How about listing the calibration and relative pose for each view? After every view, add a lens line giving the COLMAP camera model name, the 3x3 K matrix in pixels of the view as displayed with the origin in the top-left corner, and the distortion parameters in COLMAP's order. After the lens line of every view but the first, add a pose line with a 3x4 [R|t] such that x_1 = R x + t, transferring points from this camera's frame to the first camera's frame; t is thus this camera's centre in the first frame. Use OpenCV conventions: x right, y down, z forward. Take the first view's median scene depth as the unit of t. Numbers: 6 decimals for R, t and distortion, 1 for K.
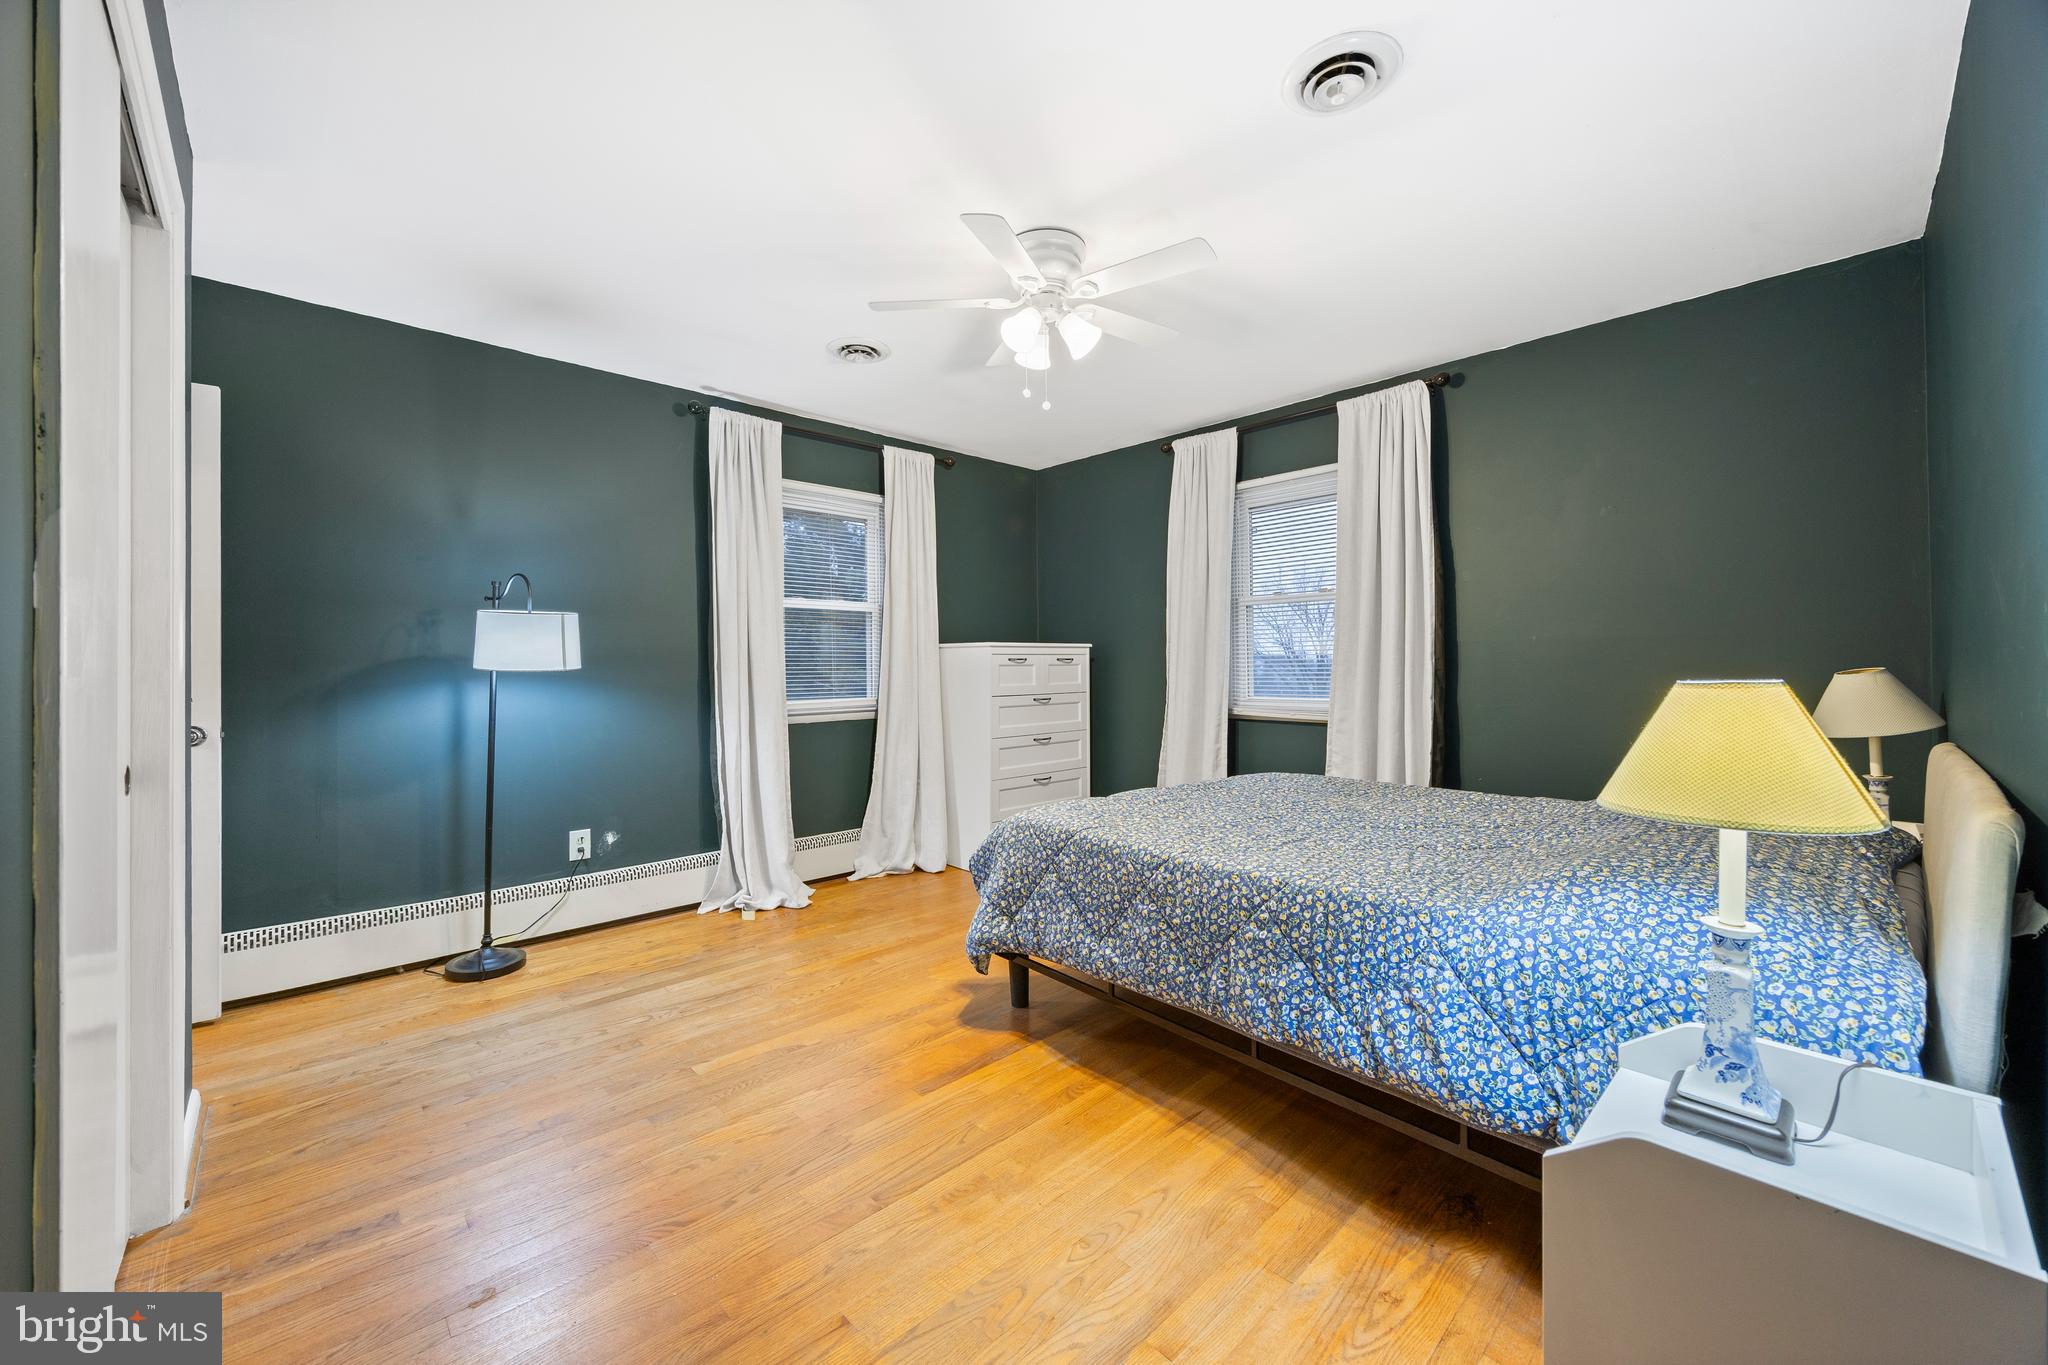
lens RADIAL K [[789.5, 0, 1002.2], [0, 789.5, 671.6], [0, 0, 1]] dist [0.001325, -0.001977]
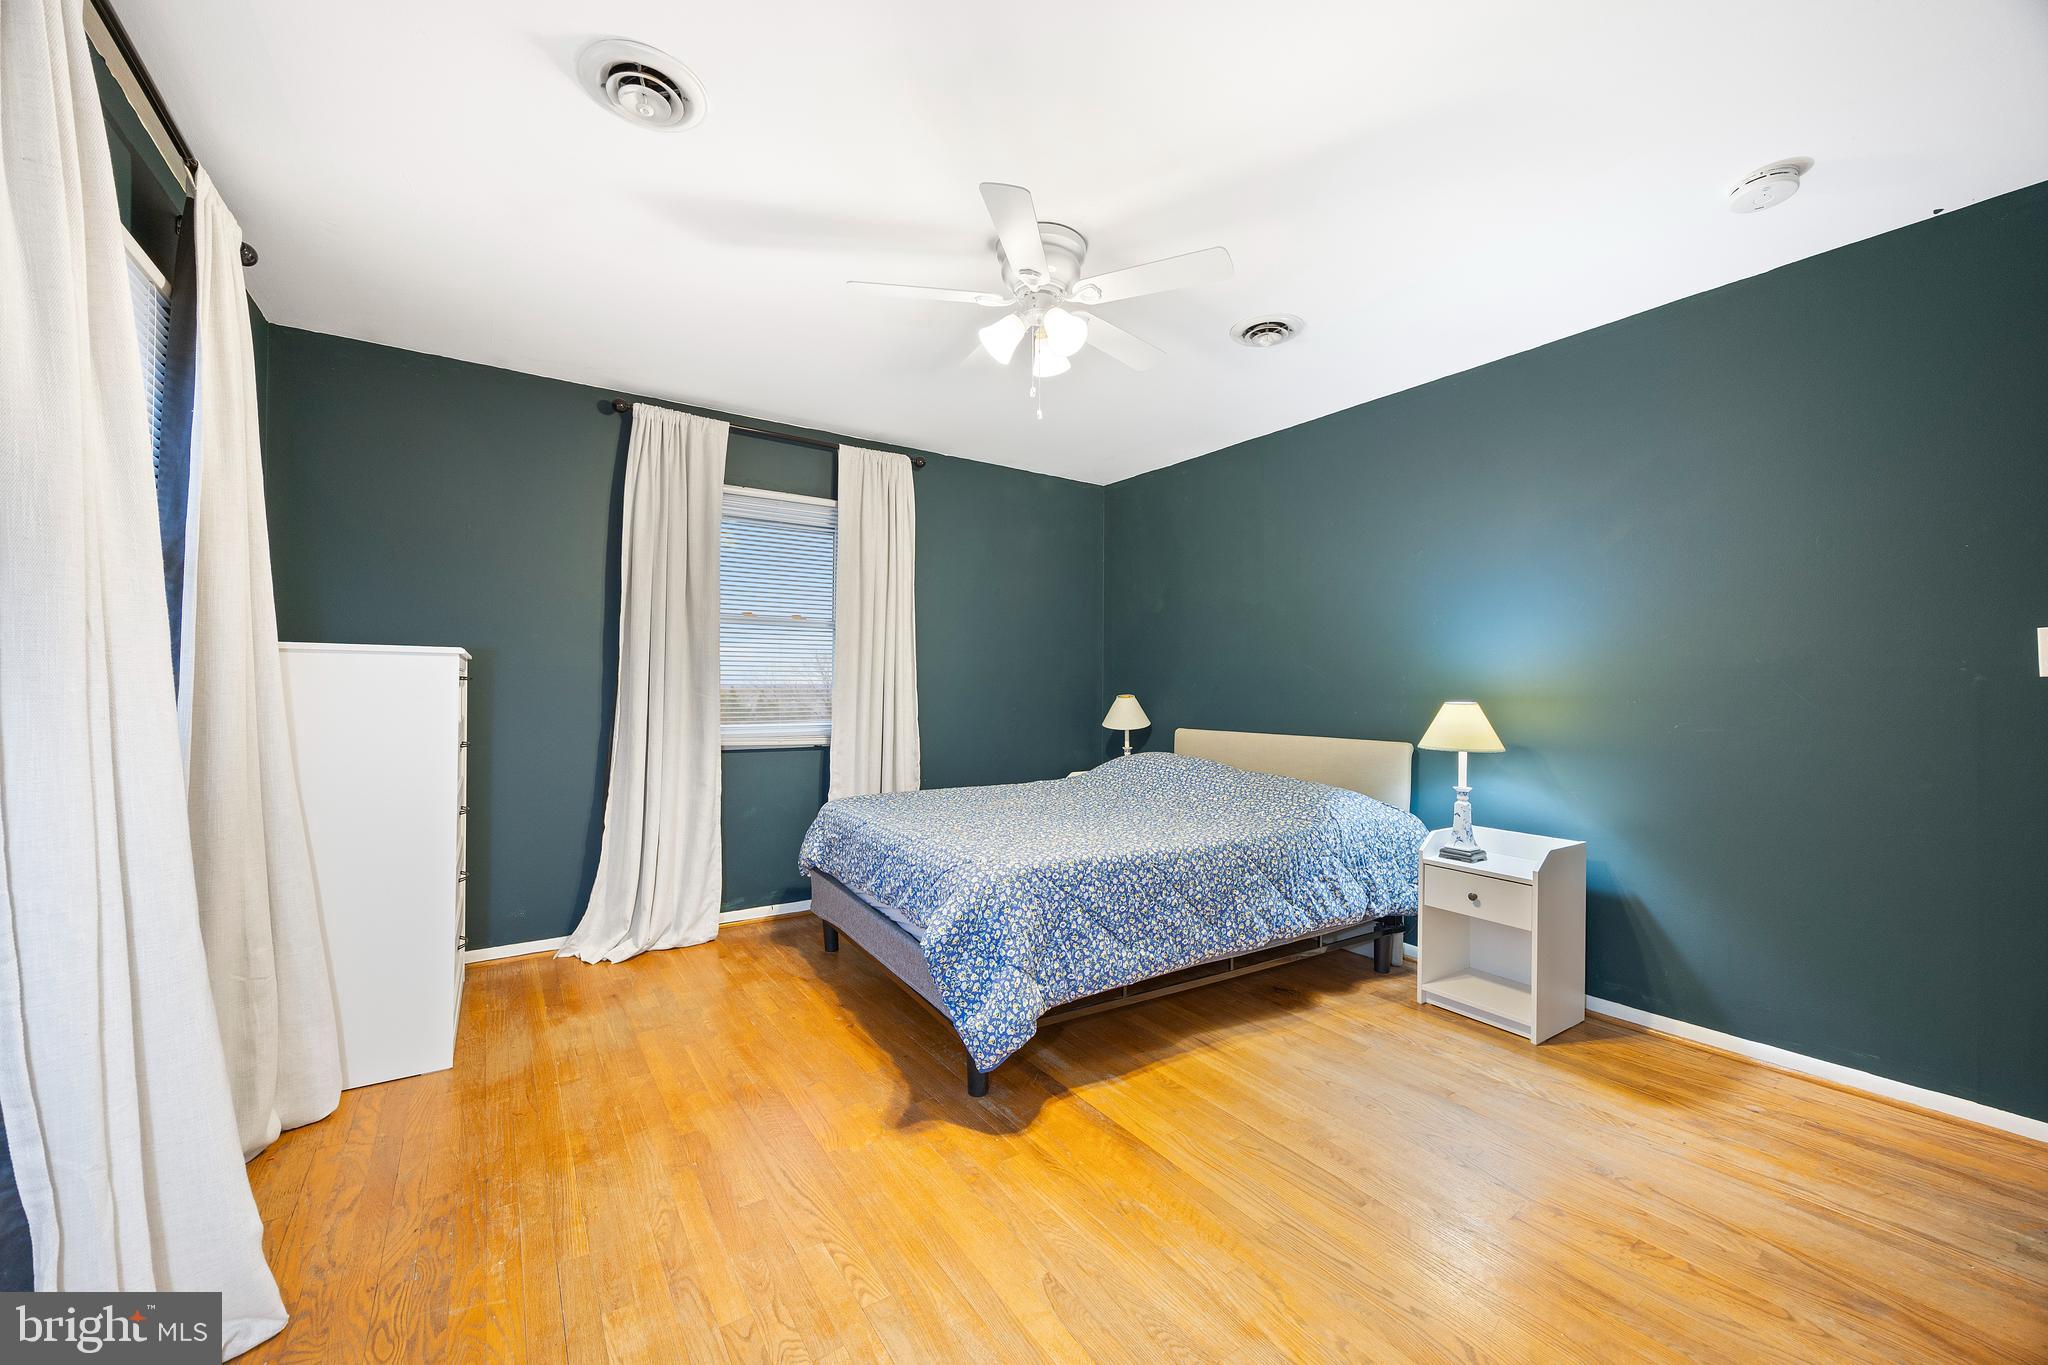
lens RADIAL K [[789.5, 0, 1005.3], [0, 789.5, 692.4], [0, 0, 1]] dist [0.001325, -0.001977]
pose [[0.145576, -0.000157, 0.989347, -0.941793], [-0.002660, 0.999996, 0.000551, -0.011613], [-0.989343, -0.002712, 0.145575, 0.977393]]
